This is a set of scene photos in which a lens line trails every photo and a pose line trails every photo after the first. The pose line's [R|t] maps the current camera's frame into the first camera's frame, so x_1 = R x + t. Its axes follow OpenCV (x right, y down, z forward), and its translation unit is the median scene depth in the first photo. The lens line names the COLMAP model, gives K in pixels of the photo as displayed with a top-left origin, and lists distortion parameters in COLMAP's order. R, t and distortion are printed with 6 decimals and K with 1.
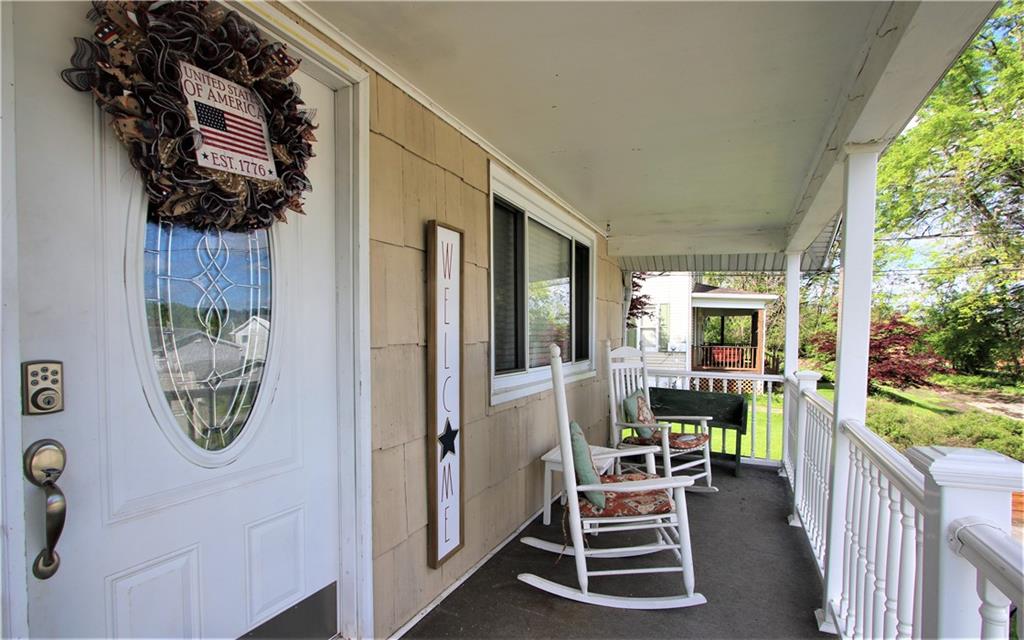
lens RADIAL K [[490.1, 0, 511.9], [0, 490.1, 345.5], [0, 0, 1]] dist [0.001634, 0.000317]
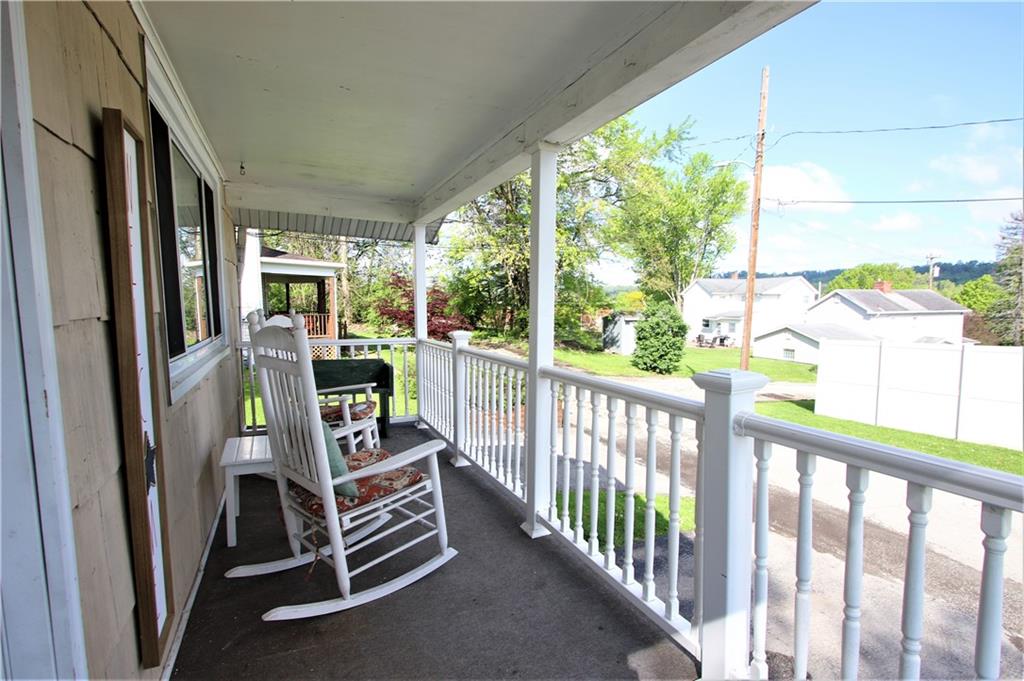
lens RADIAL K [[502.1, 0, 512.0], [0, 502.1, 340.5], [0, 0, 1]] dist [-0.001859, 0.000144]
pose [[0.654493, -0.069959, 0.752824, -0.226852], [0.029918, 0.997326, 0.066670, -0.001034], [-0.755476, -0.021112, 0.654836, 0.156397]]
